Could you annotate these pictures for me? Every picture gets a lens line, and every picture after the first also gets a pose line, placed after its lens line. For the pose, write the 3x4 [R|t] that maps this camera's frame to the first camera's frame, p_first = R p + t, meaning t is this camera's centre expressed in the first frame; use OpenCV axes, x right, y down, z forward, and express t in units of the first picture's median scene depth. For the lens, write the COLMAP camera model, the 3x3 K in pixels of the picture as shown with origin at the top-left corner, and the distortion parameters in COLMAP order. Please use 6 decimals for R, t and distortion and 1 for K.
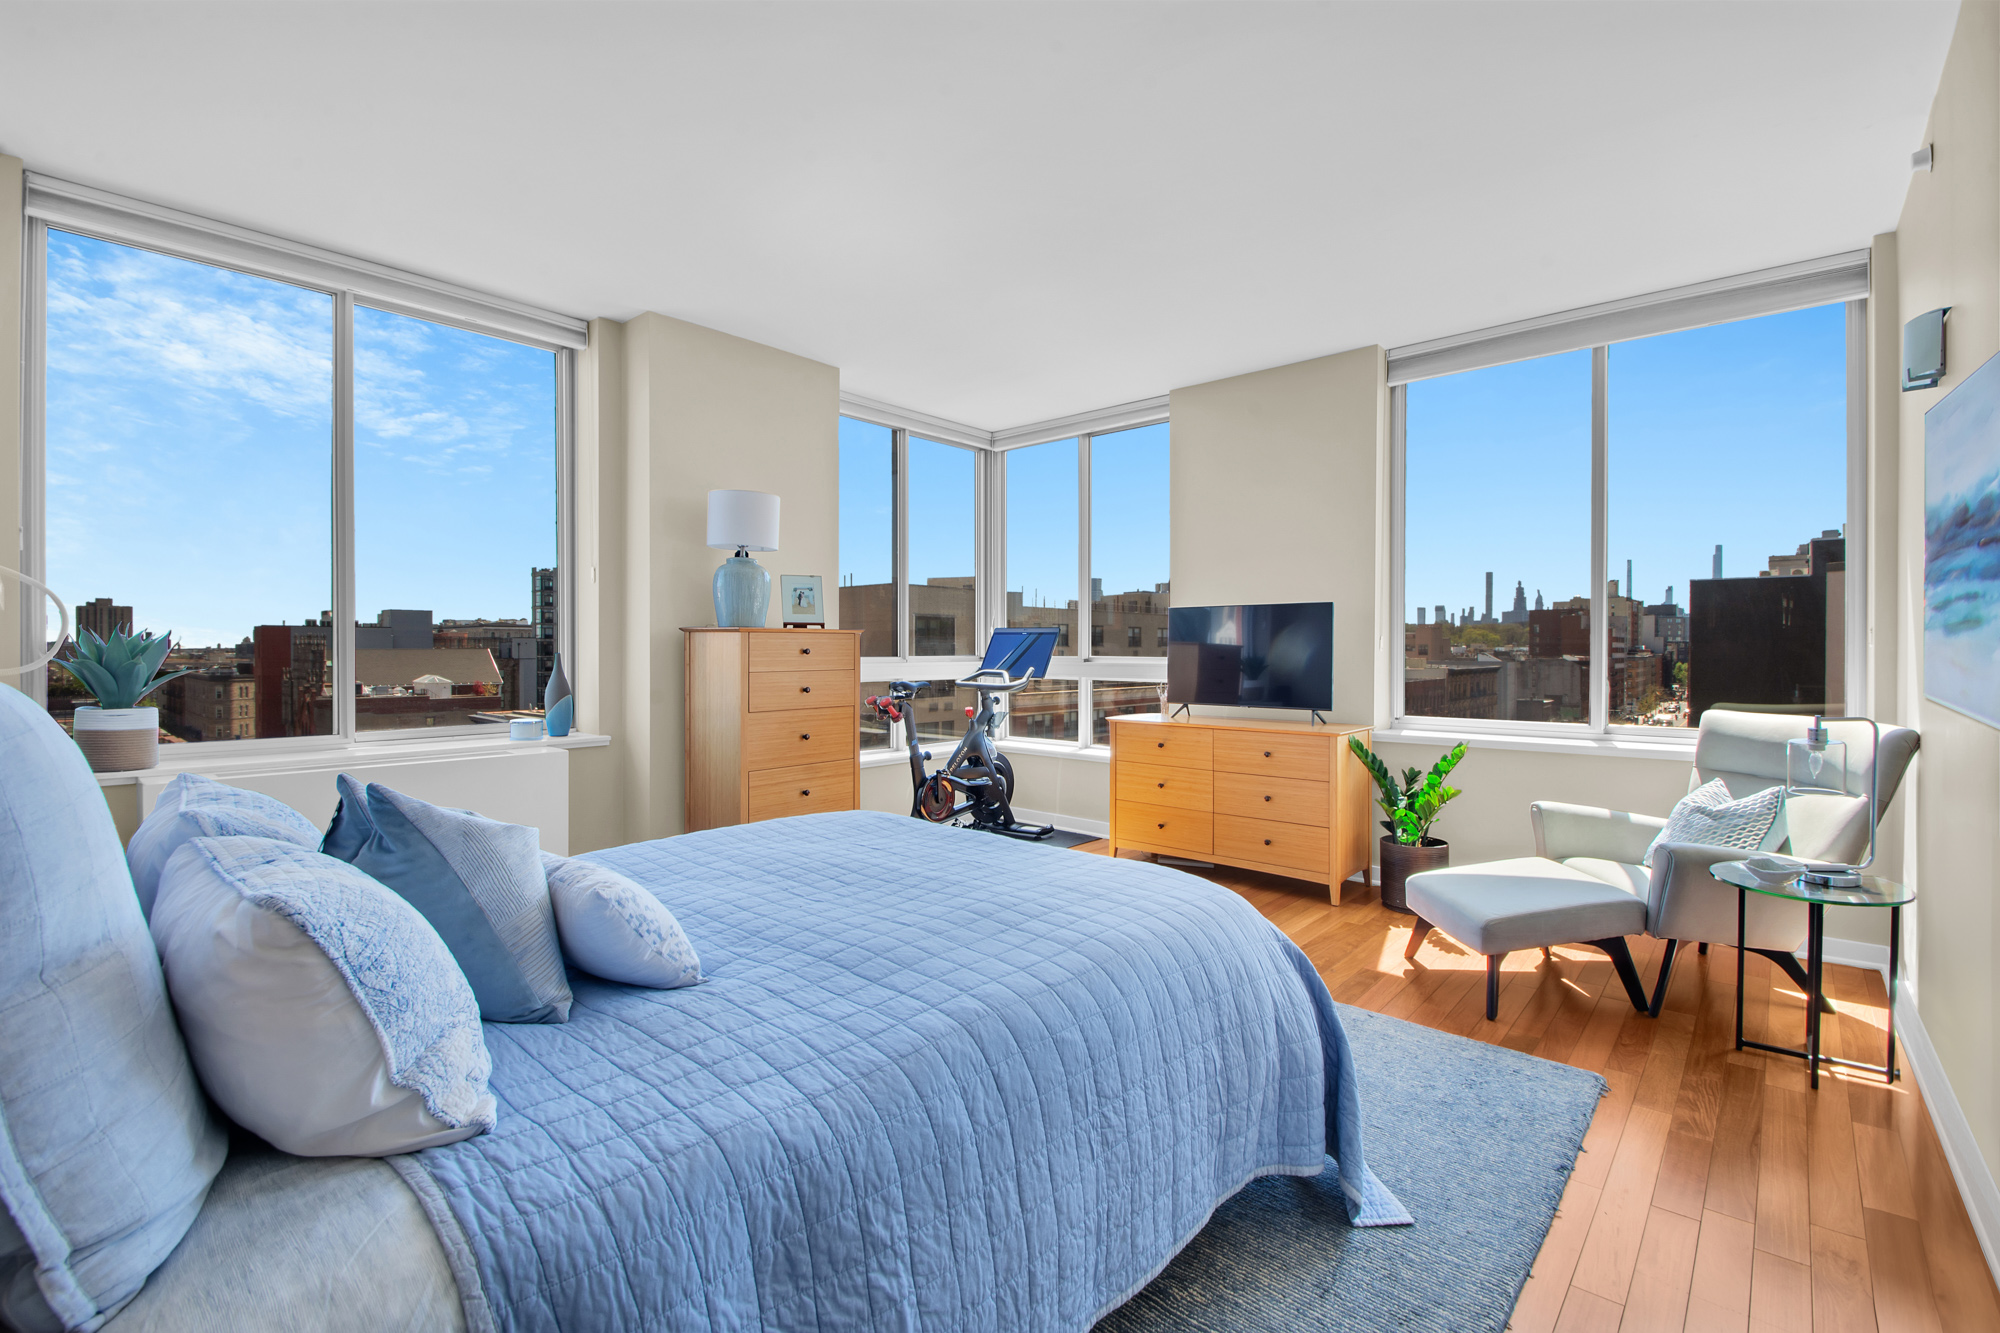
lens RADIAL K [[891.5, 0, 1004.9], [0, 891.5, 658.1], [0, 0, 1]] dist [0.004382, -0.002394]
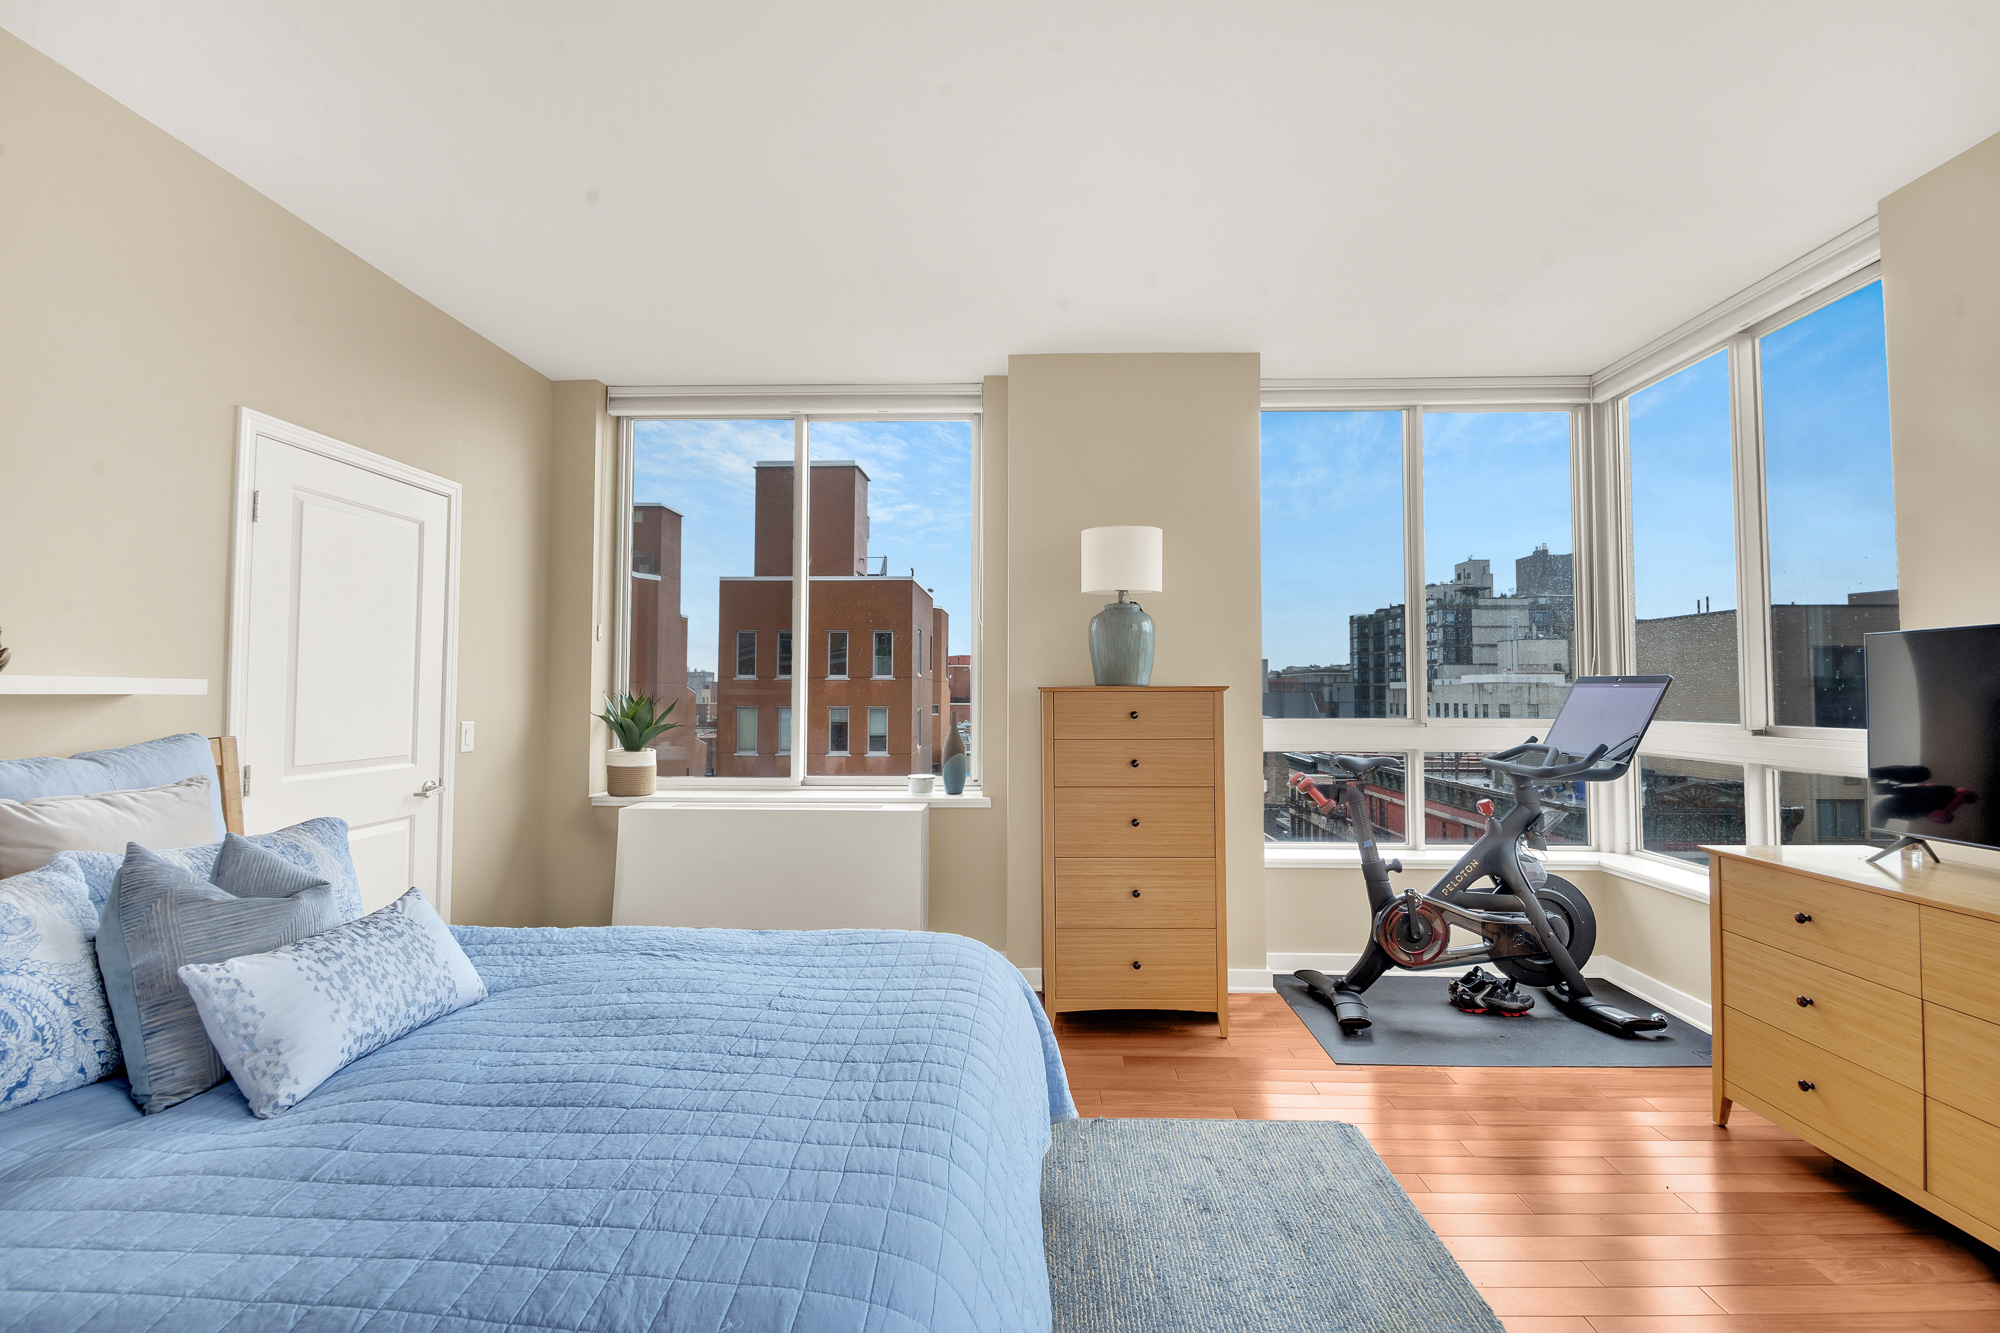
lens RADIAL K [[891.5, 0, 997.1], [0, 891.5, 656.5], [0, 0, 1]] dist [0.004382, -0.002394]
pose [[0.635033, -0.030588, -0.771879, 0.255121], [-0.008418, 0.998882, -0.046509, -0.017326], [0.772439, 0.036032, 0.634066, 0.317813]]
